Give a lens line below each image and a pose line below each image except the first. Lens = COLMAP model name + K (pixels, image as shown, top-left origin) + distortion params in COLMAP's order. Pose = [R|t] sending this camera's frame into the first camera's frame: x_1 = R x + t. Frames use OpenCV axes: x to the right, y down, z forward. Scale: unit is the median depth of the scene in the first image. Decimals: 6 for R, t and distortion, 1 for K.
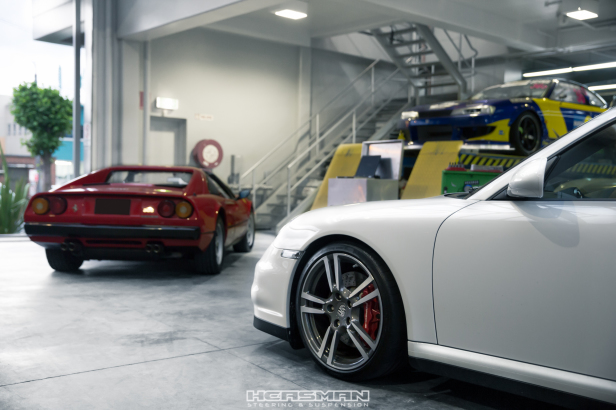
lens RADIAL K [[718.7, 0, 308.0], [0, 718.7, 205.0], [0, 0, 1]] dist [-0.008663, -0.016707]
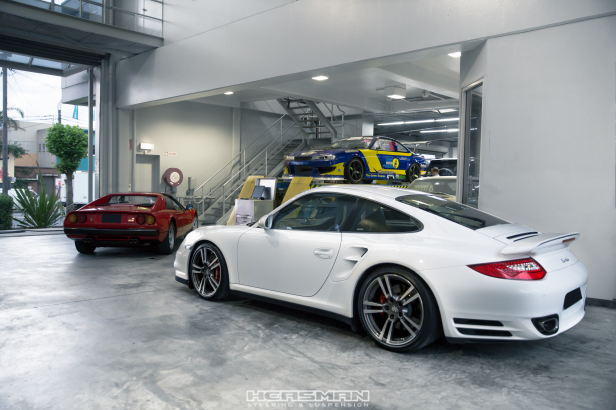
lens RADIAL K [[500.5, 0, 308.0], [0, 500.5, 205.0], [0, 0, 1]] dist [-0.105329, 0.004693]
pose [[0.994059, -0.005859, 0.108685, 0.060084], [0.005071, 0.999959, 0.007528, -0.025427], [-0.108724, -0.006932, 0.994048, -0.202743]]
